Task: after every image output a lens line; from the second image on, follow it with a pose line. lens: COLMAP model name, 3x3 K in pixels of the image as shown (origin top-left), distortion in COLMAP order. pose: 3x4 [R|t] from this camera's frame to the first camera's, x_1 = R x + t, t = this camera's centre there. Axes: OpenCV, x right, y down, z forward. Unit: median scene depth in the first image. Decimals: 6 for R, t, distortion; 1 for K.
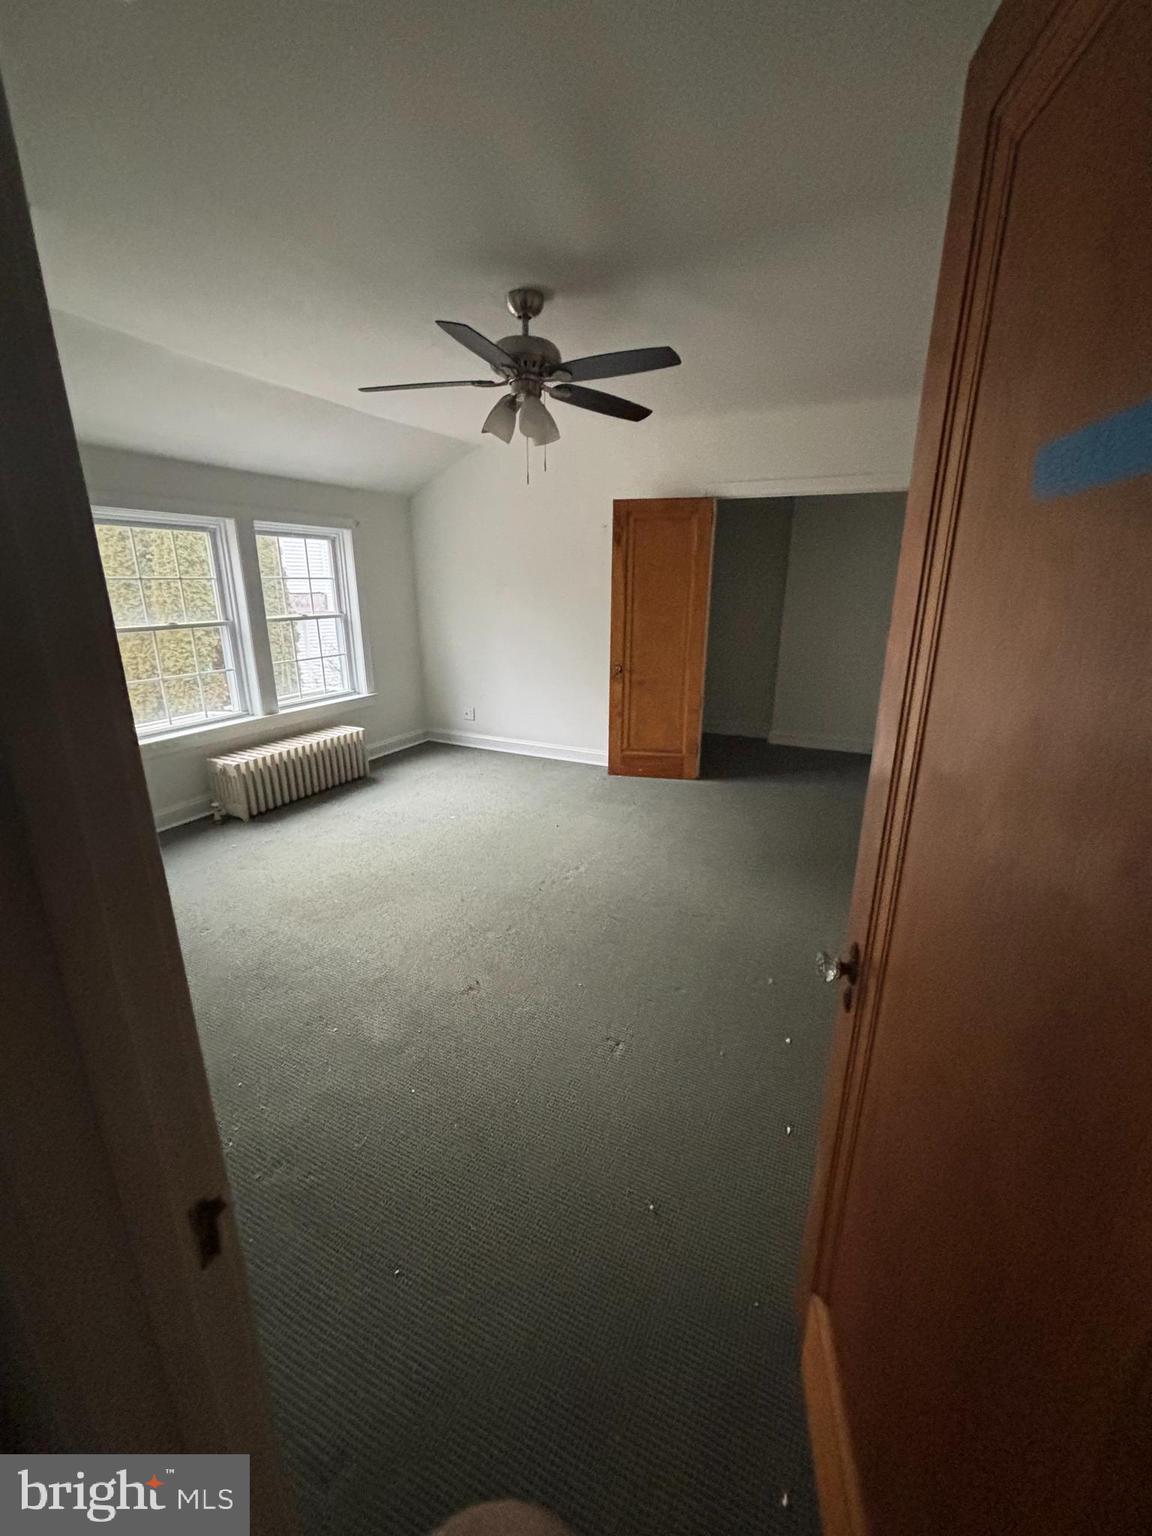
lens RADIAL K [[612.4, 0, 581.9], [0, 612.4, 763.4], [0, 0, 1]] dist [-0.003638, 0.000172]
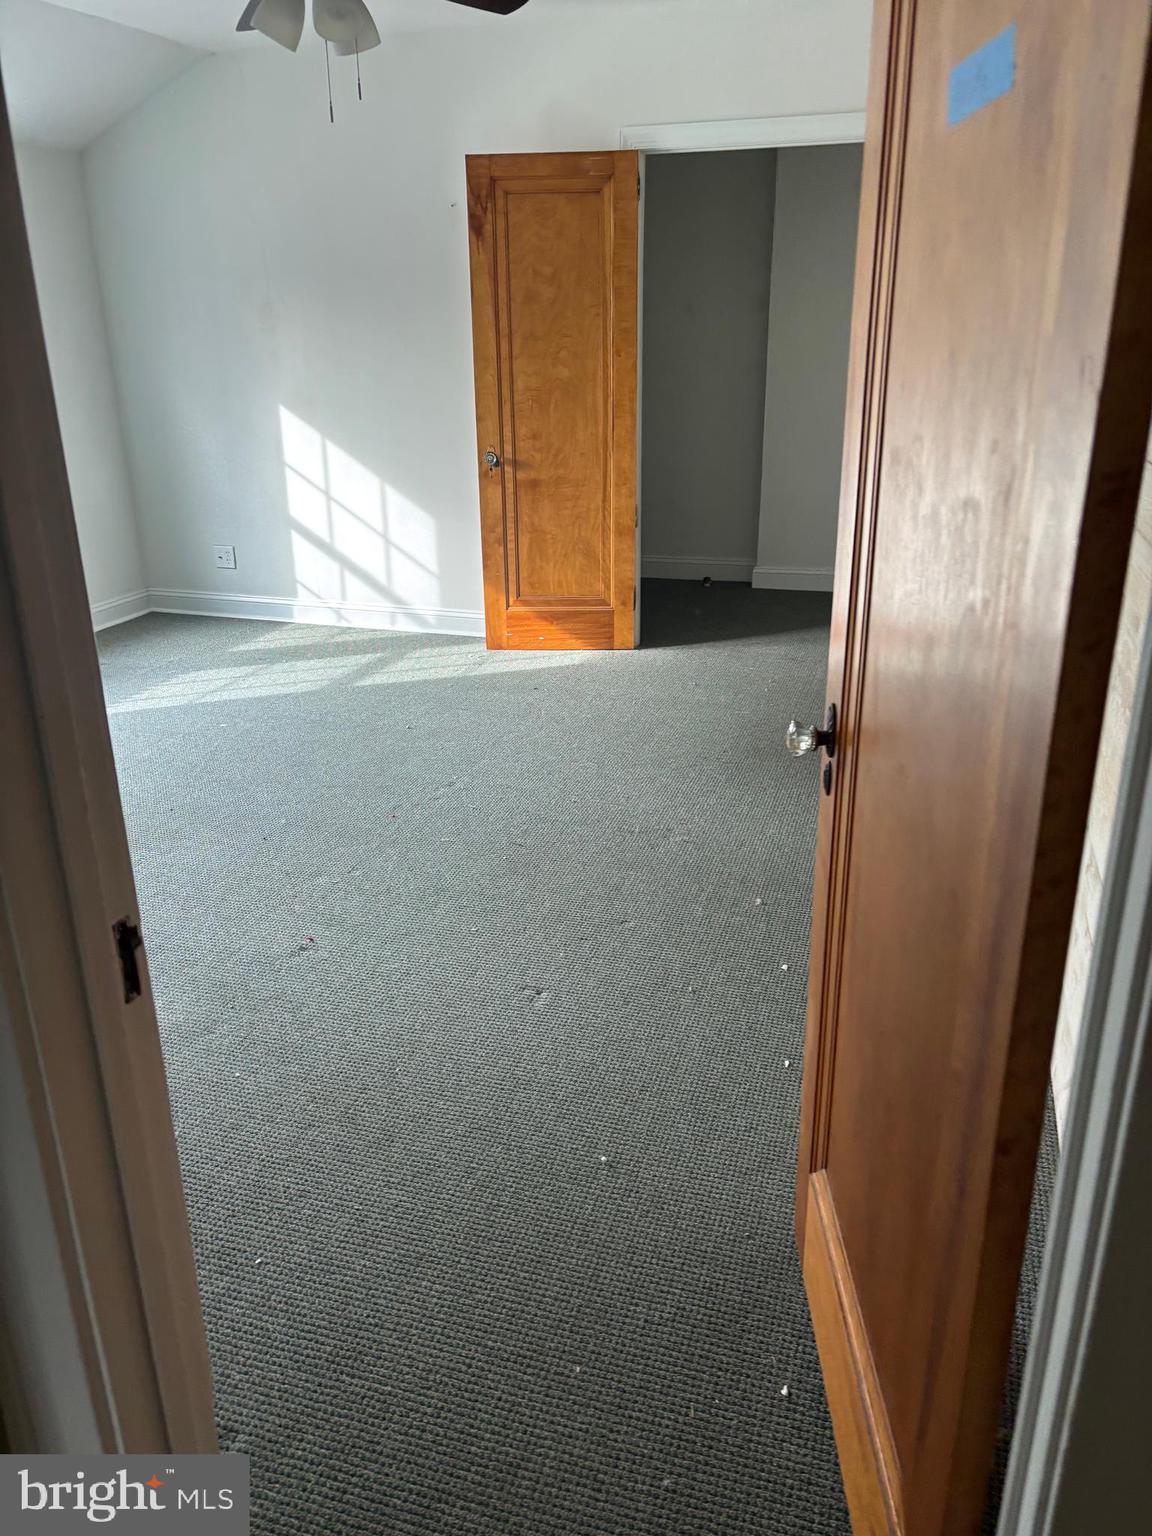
lens RADIAL K [[1166.8, 0, 574.1], [0, 1166.8, 769.0], [0, 0, 1]] dist [0.044384, -0.041622]
pose [[0.989714, -0.066064, 0.126894, -0.024961], [0.057107, 0.995697, 0.072976, 0.061527], [-0.131169, -0.064979, 0.989228, -0.127404]]
